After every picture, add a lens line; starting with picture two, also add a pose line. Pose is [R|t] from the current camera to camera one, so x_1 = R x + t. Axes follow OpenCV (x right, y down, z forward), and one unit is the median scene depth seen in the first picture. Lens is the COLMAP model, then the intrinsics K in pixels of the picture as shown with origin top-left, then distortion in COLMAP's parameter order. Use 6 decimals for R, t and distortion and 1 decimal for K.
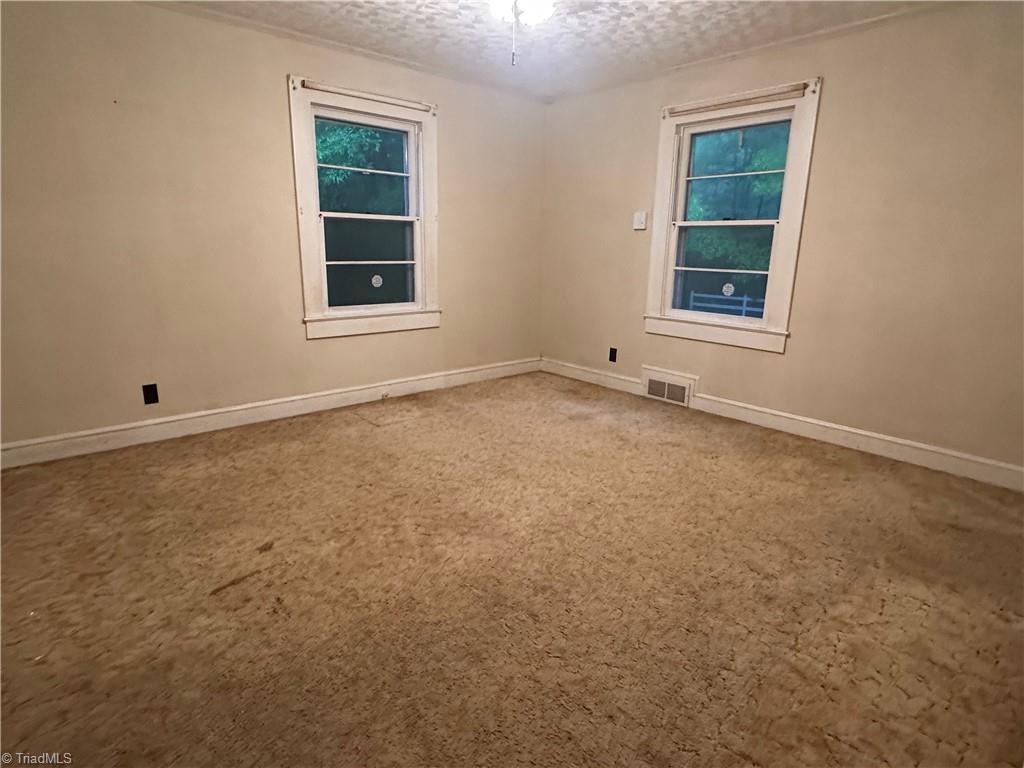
lens RADIAL K [[538.0, 0, 510.5], [0, 538.0, 386.2], [0, 0, 1]] dist [-0.003436, -0.001097]
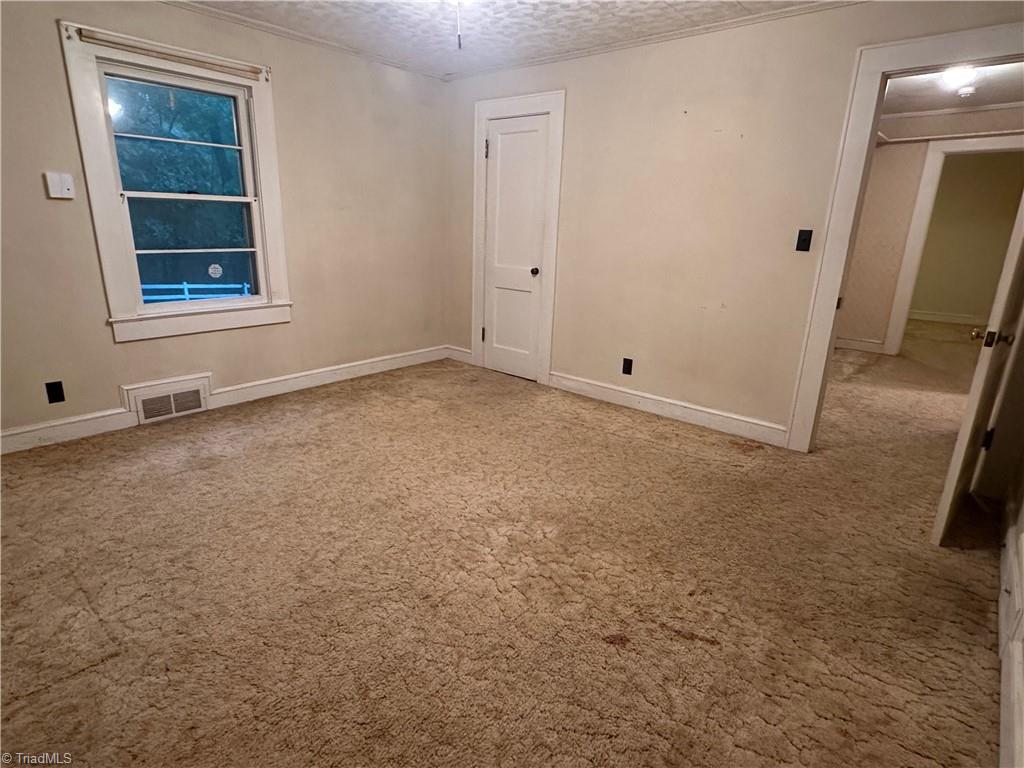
lens RADIAL K [[538.0, 0, 510.5], [0, 538.0, 386.2], [0, 0, 1]] dist [-0.003436, -0.001097]
pose [[-0.112036, -0.309728, 0.944201, -0.666246], [0.225645, 0.917433, 0.327721, -0.212482], [-0.967746, 0.249771, -0.032897, 0.674255]]
